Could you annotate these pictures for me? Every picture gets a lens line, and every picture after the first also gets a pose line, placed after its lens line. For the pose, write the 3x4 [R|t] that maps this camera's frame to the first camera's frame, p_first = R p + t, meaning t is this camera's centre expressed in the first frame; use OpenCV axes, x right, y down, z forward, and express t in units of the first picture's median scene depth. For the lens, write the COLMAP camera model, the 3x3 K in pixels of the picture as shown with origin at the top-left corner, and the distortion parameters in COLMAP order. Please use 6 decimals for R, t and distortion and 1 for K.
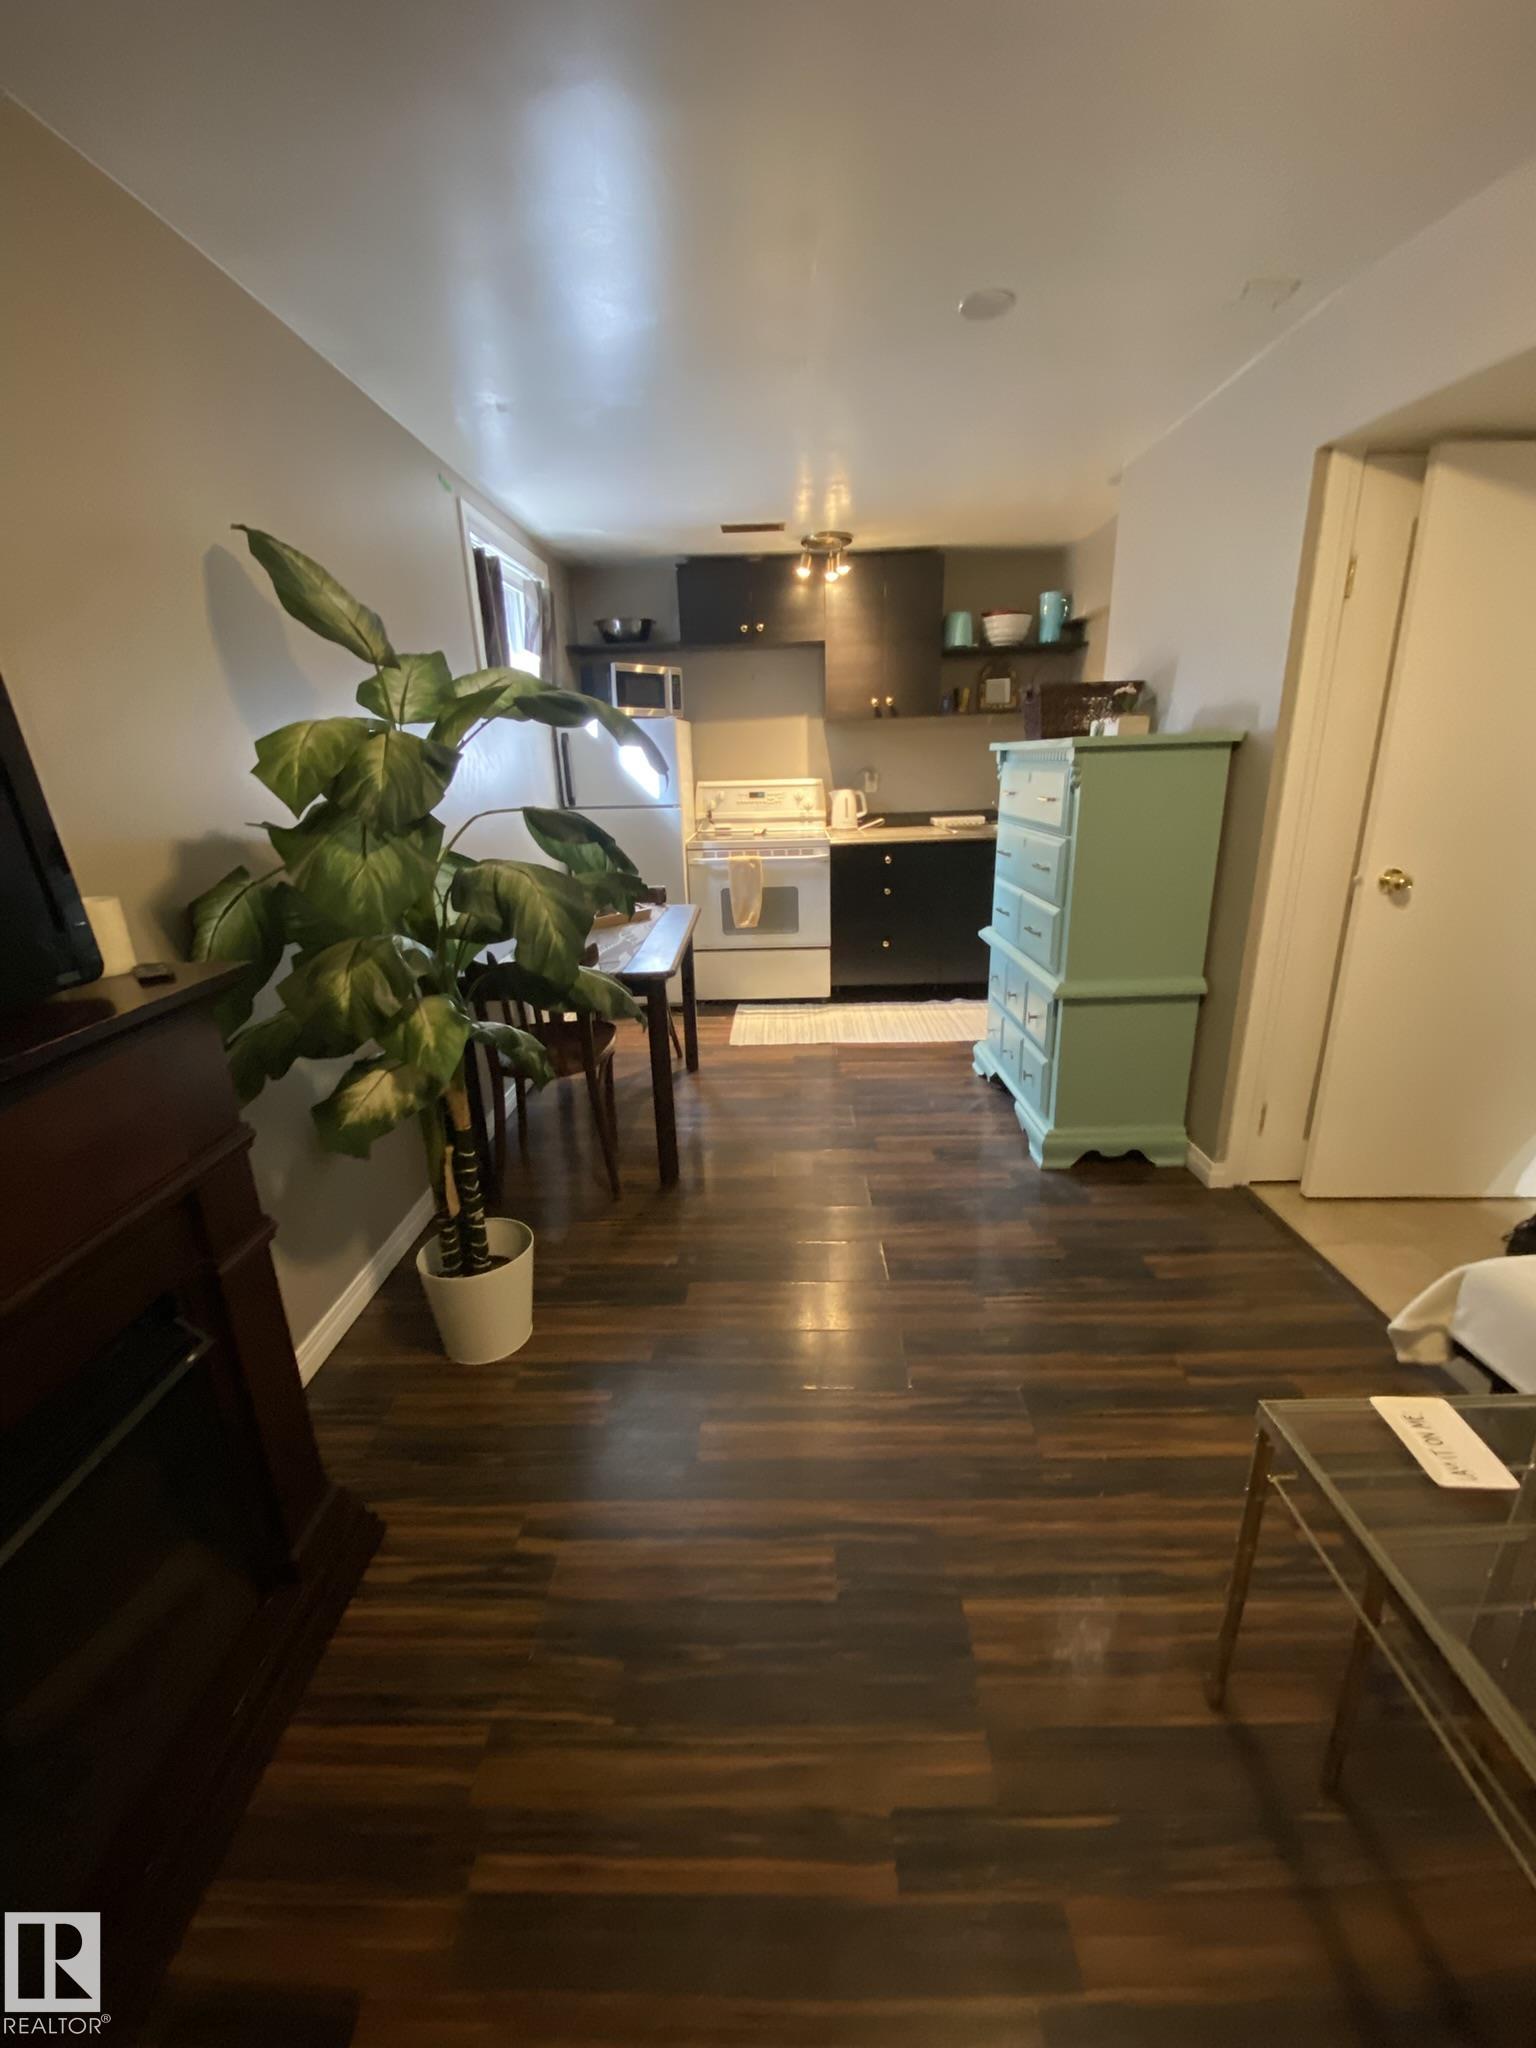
lens RADIAL K [[821.7, 0, 773.1], [0, 821.7, 1028.1], [0, 0, 1]] dist [0.038719, -0.036704]
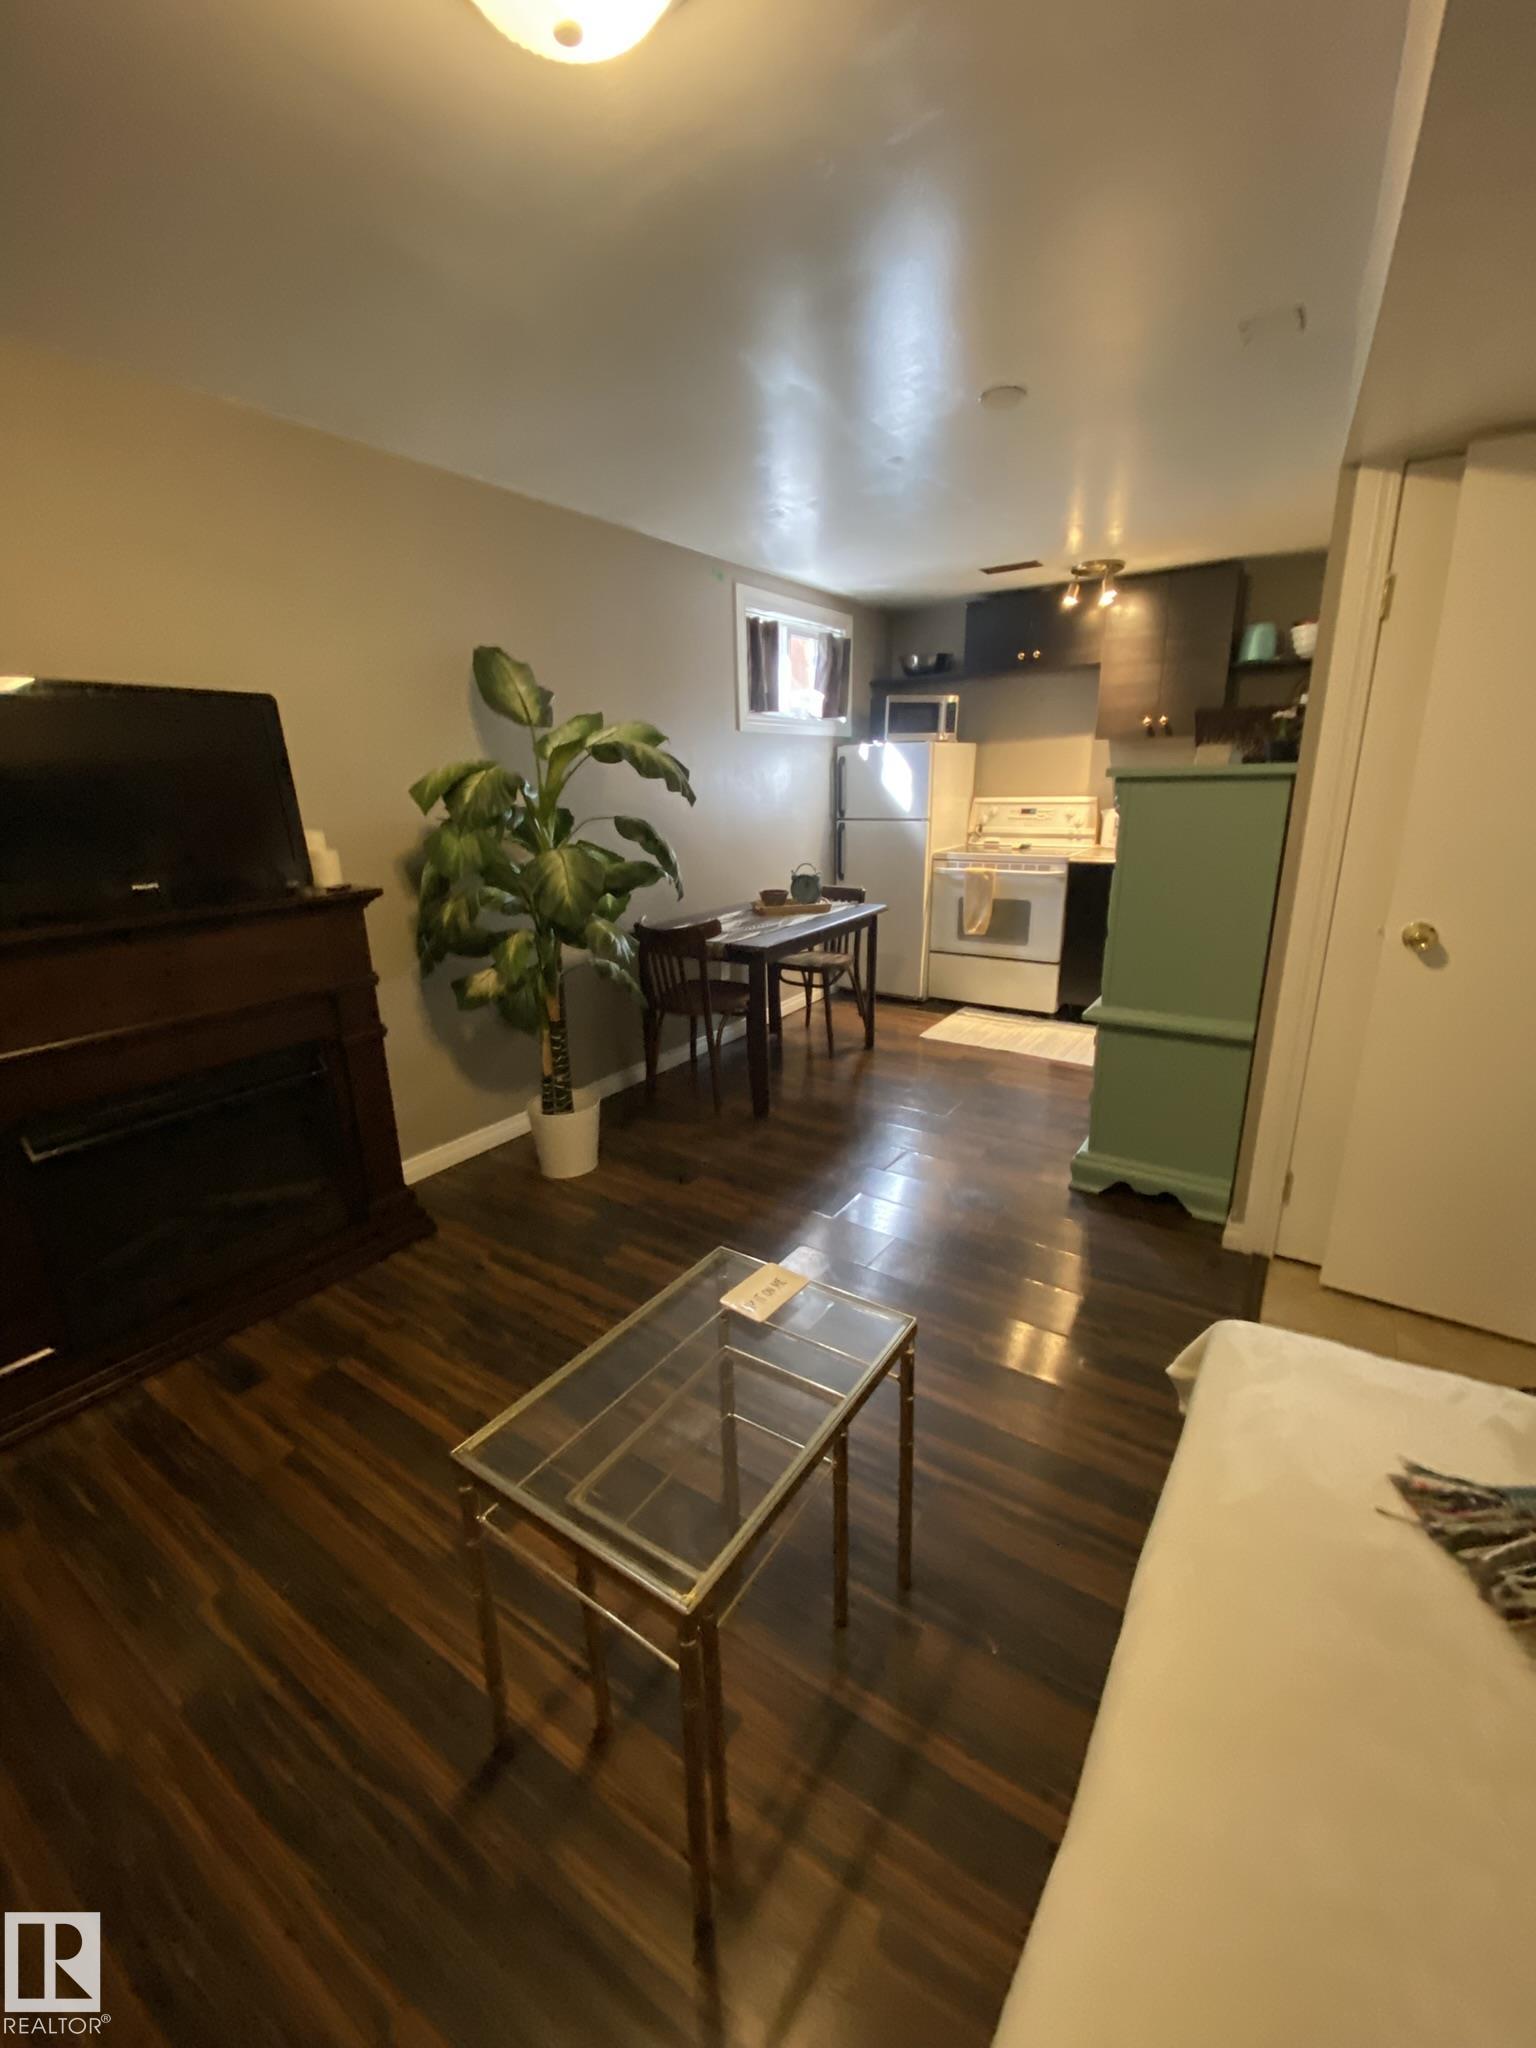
lens RADIAL K [[831.2, 0, 766.8], [0, 831.2, 1021.8], [0, 0, 1]] dist [0.022990, -0.022009]
pose [[0.835341, 0.165616, -0.524191, 0.331076], [-0.175601, 0.983972, 0.031048, 0.002505], [0.520931, 0.066112, 0.851035, -0.050023]]
